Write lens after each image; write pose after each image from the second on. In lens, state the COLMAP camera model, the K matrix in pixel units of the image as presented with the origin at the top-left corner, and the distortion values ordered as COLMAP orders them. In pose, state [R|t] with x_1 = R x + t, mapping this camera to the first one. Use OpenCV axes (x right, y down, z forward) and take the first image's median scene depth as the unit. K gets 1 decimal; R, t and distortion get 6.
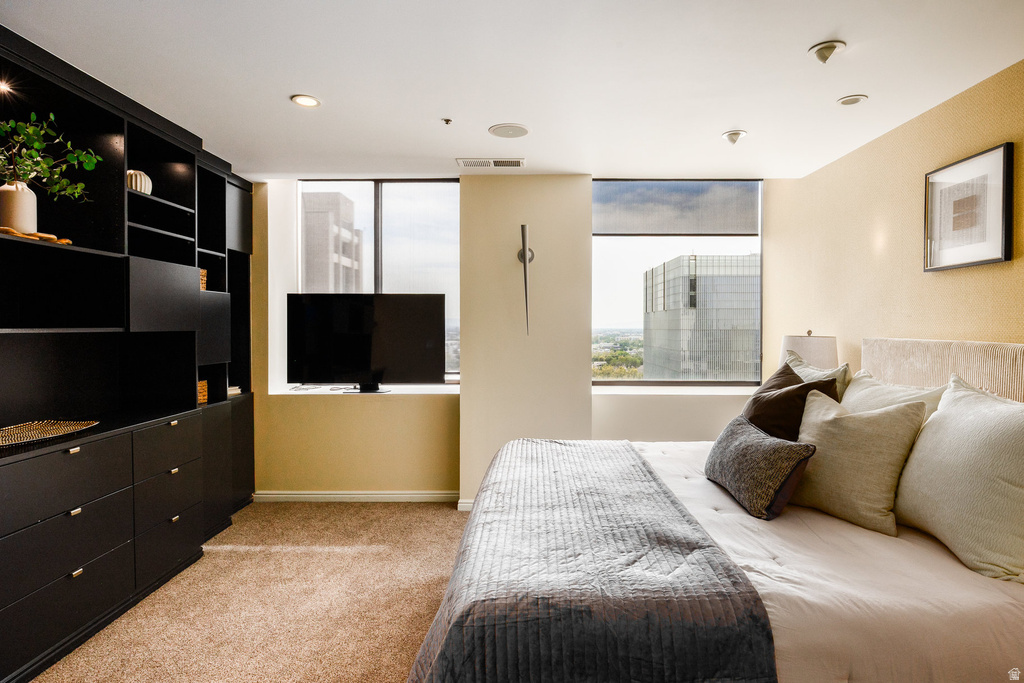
lens RADIAL K [[569.1, 0, 513.9], [0, 569.1, 332.4], [0, 0, 1]] dist [-0.001025, 0.000304]
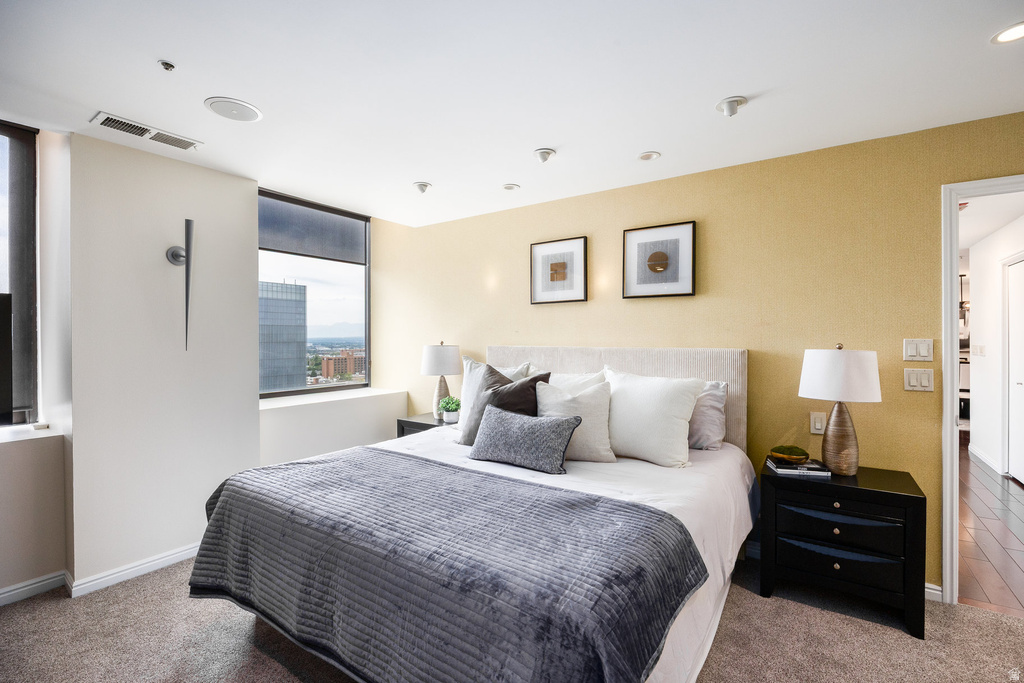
lens RADIAL K [[459.5, 0, 512.0], [0, 459.5, 341.5], [0, 0, 1]] dist [-0.001824, 0.000211]
pose [[0.552442, -0.011664, 0.833470, -0.496424], [0.012958, 0.999901, 0.005405, -0.009552], [-0.833451, 0.007814, 0.552539, 0.392871]]
